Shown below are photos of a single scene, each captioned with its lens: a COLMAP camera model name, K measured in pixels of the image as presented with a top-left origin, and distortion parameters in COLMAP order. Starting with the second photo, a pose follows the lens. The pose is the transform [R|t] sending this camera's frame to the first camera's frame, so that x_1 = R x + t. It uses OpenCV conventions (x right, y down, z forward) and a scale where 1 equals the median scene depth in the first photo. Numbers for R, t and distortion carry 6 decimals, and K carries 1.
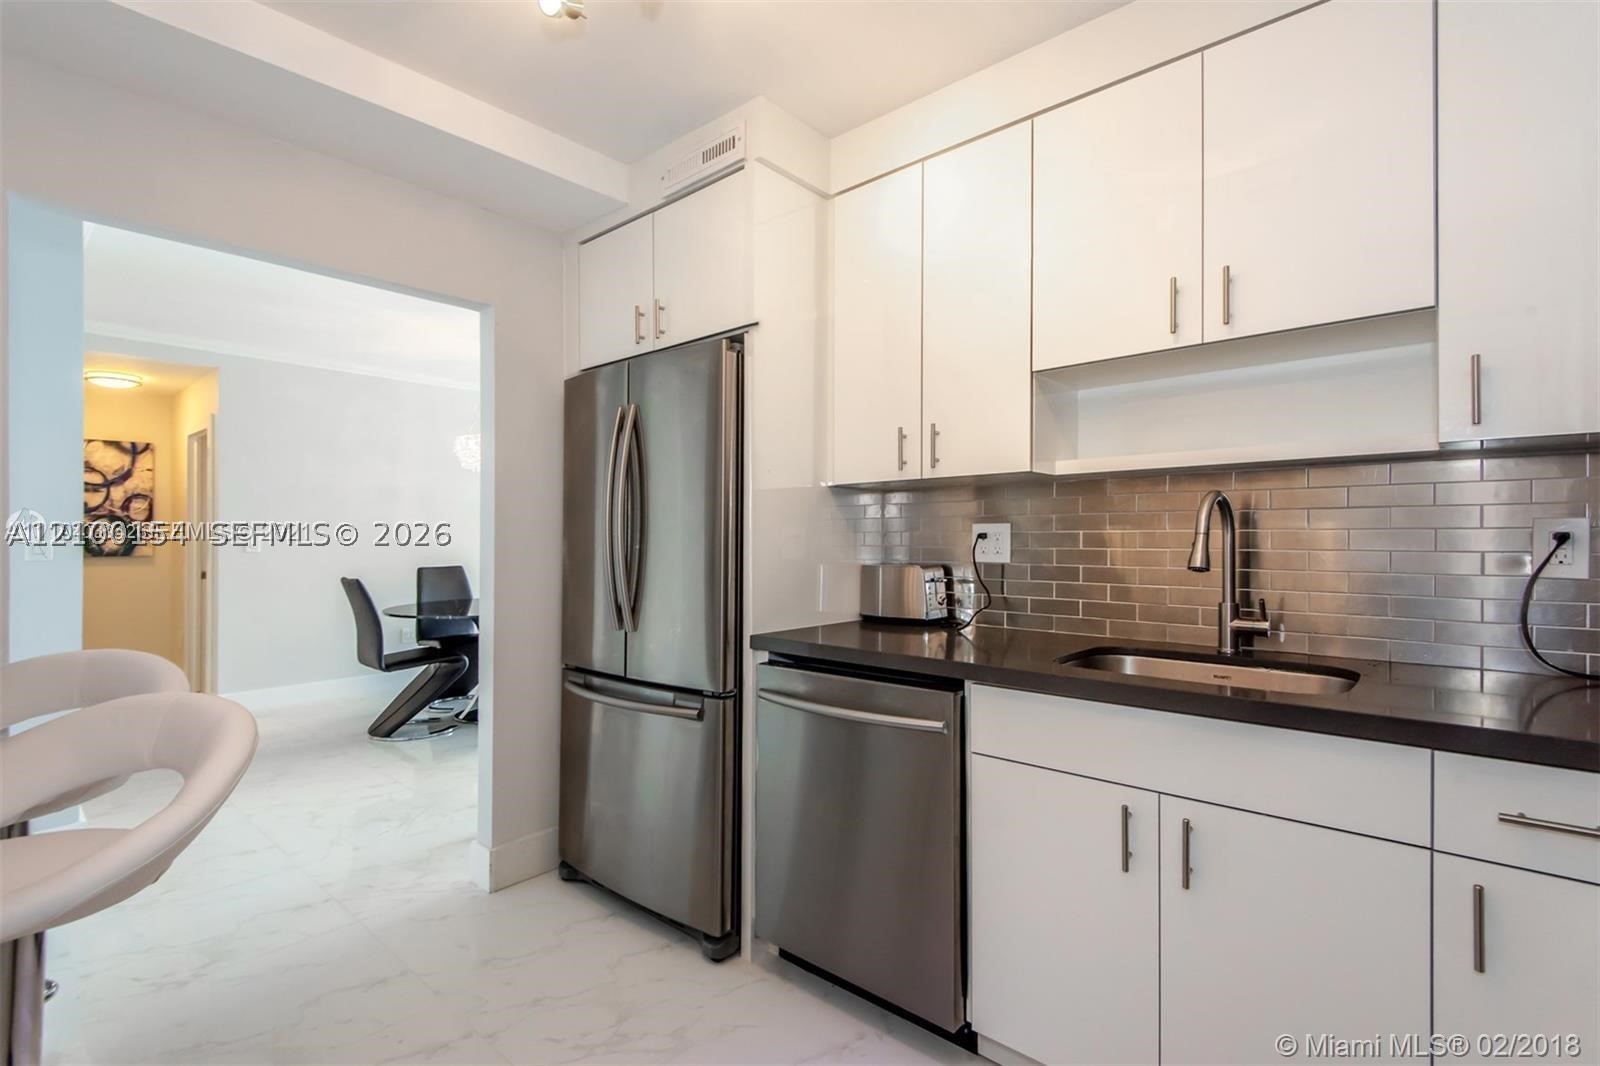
lens RADIAL K [[752.9, 0, 795.9], [0, 752.9, 534.9], [0, 0, 1]] dist [0.027179, -0.012006]
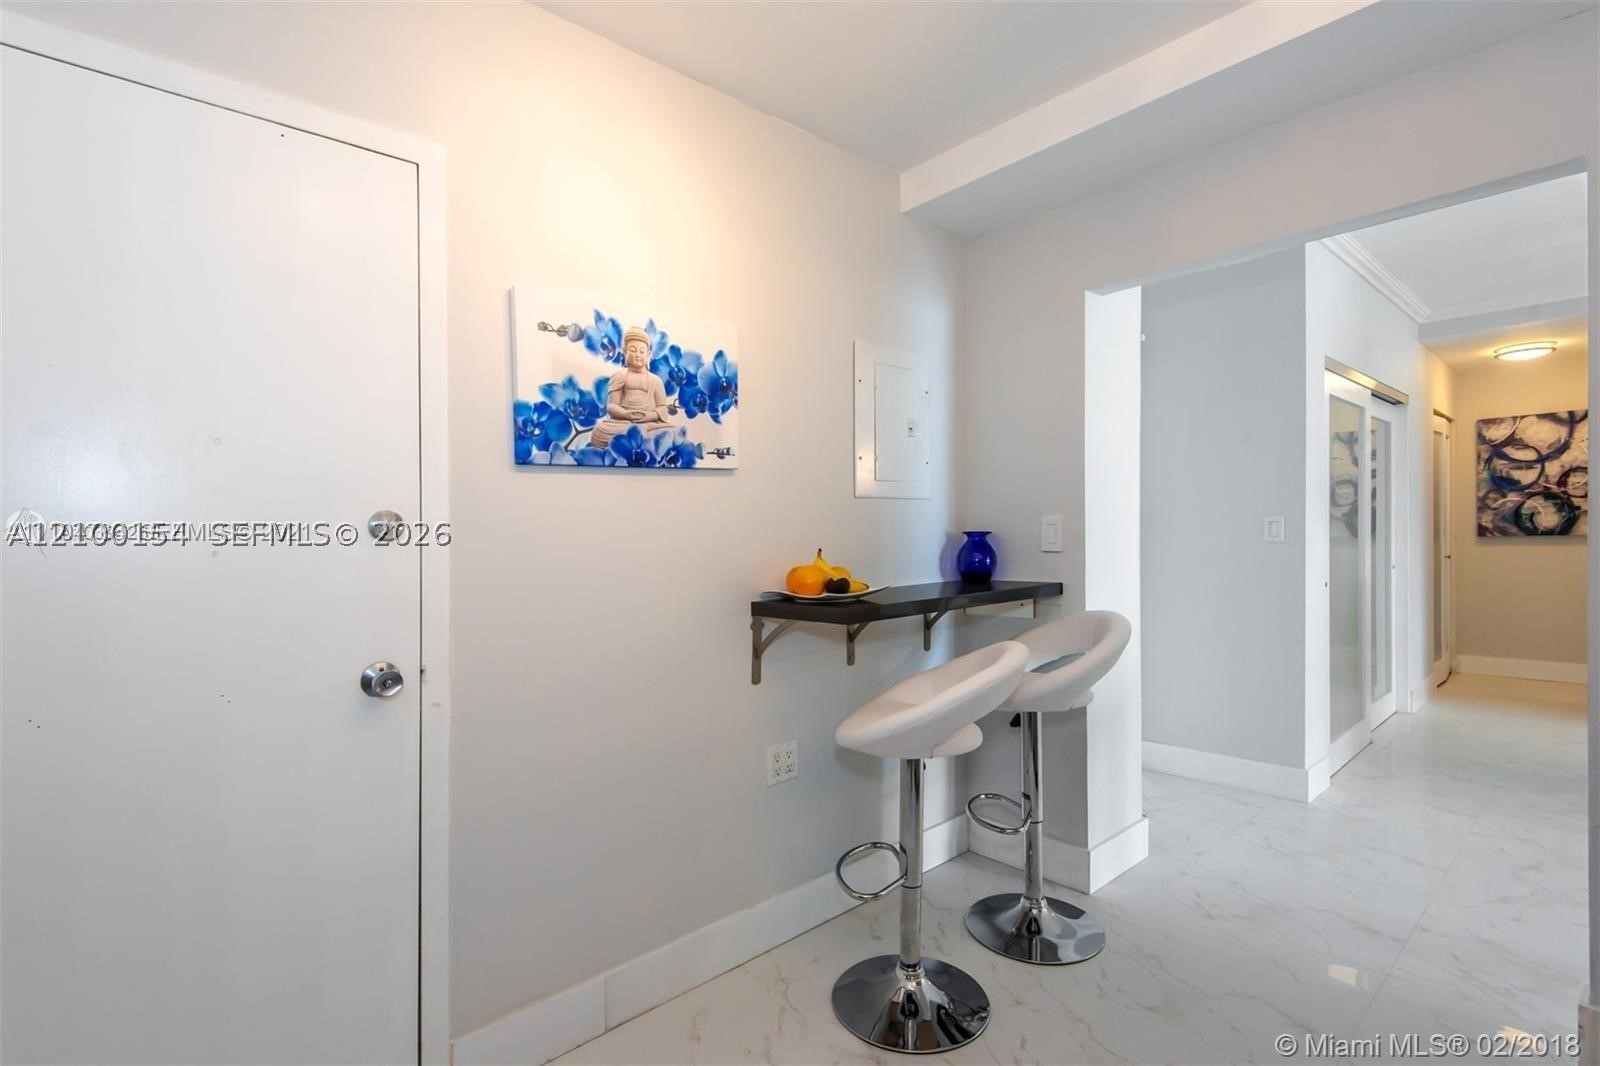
lens RADIAL K [[752.9, 0, 807.0], [0, 752.9, 525.7], [0, 0, 1]] dist [0.027179, -0.012006]
pose [[-0.073154, 0.001836, -0.997319, 0.116683], [0.021461, 0.999770, 0.000266, -0.003828], [0.997090, -0.021384, -0.073177, 0.151500]]
